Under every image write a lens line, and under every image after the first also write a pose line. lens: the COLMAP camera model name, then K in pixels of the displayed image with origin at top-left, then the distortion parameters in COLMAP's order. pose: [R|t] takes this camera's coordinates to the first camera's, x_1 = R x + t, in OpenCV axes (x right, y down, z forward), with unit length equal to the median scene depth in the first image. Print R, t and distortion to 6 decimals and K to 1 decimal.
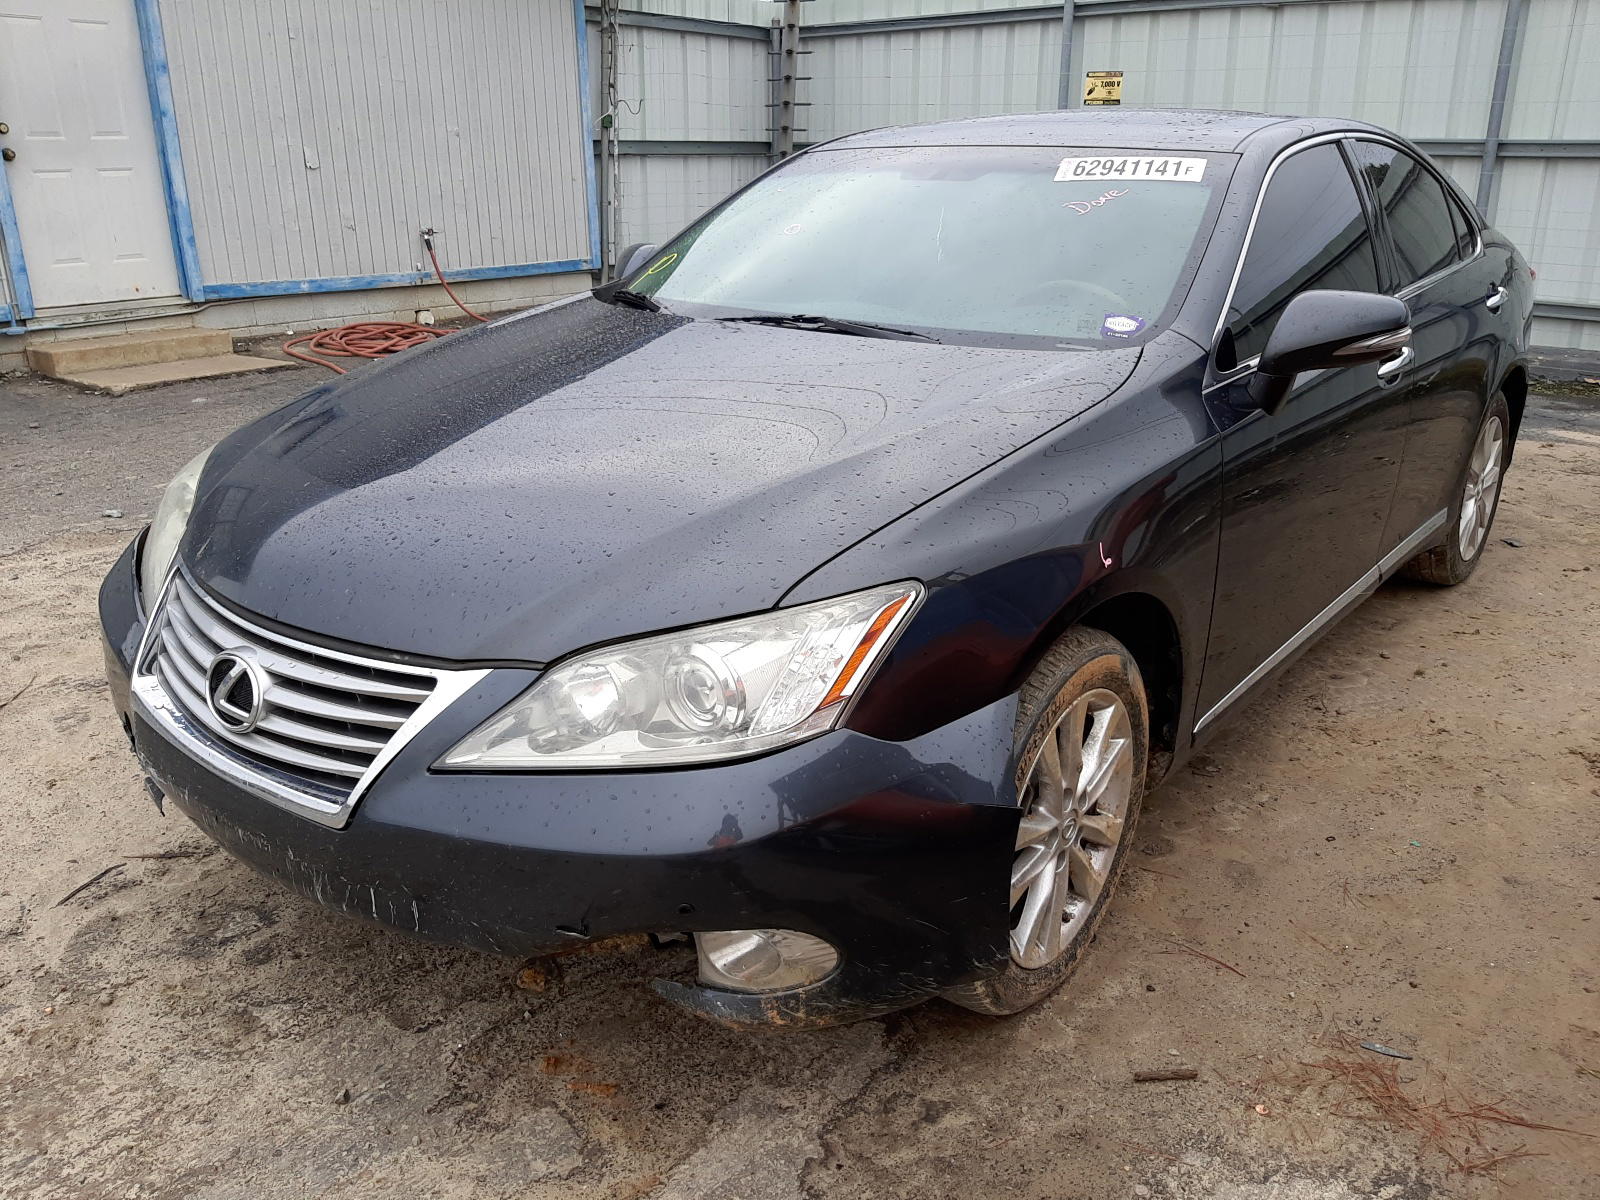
lens RADIAL K [[1251.5, 0, 800.0], [0, 1251.5, 600.0], [0, 0, 1]] dist [-0.004198, -0.014296]
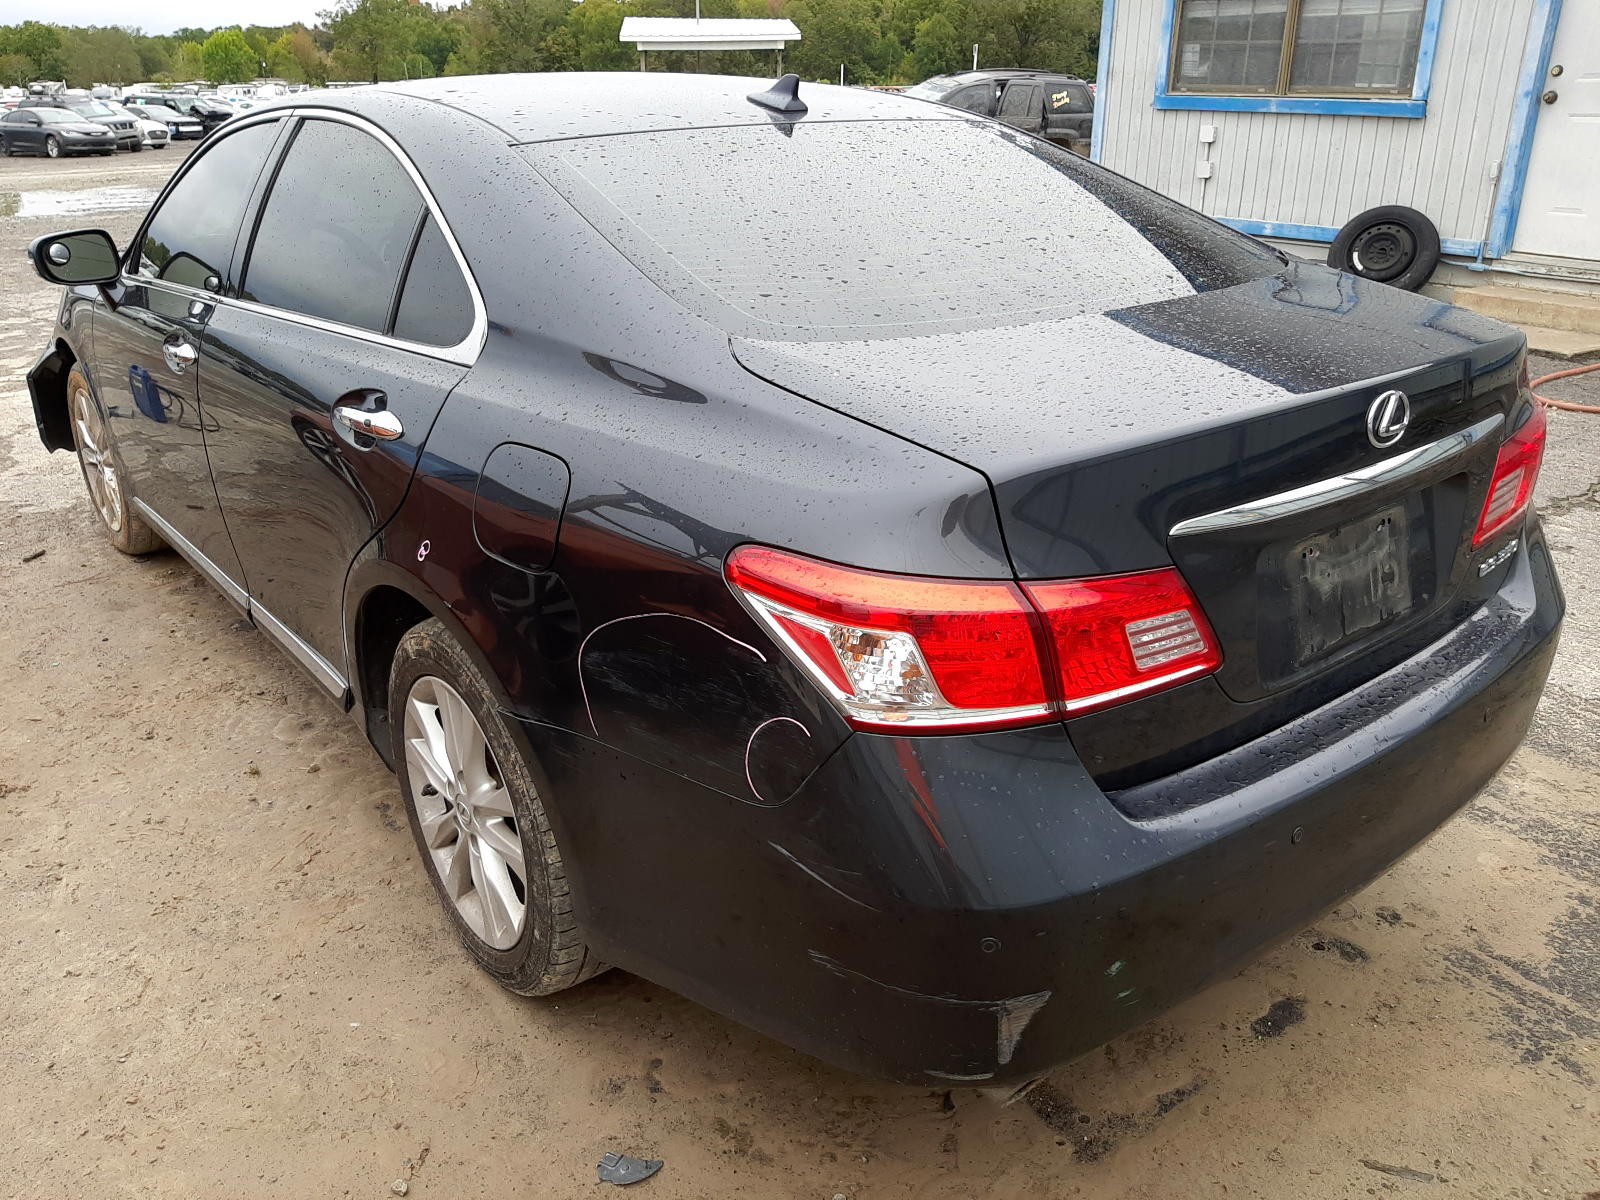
lens RADIAL K [[1251.5, 0, 800.0], [0, 1251.5, 600.0], [0, 0, 1]] dist [-0.004198, -0.014296]
pose [[-0.193091, 0.386340, -0.901918, 1.084264], [-0.339446, 0.836153, 0.430842, -0.492805], [0.920593, 0.389344, -0.030312, 1.266703]]
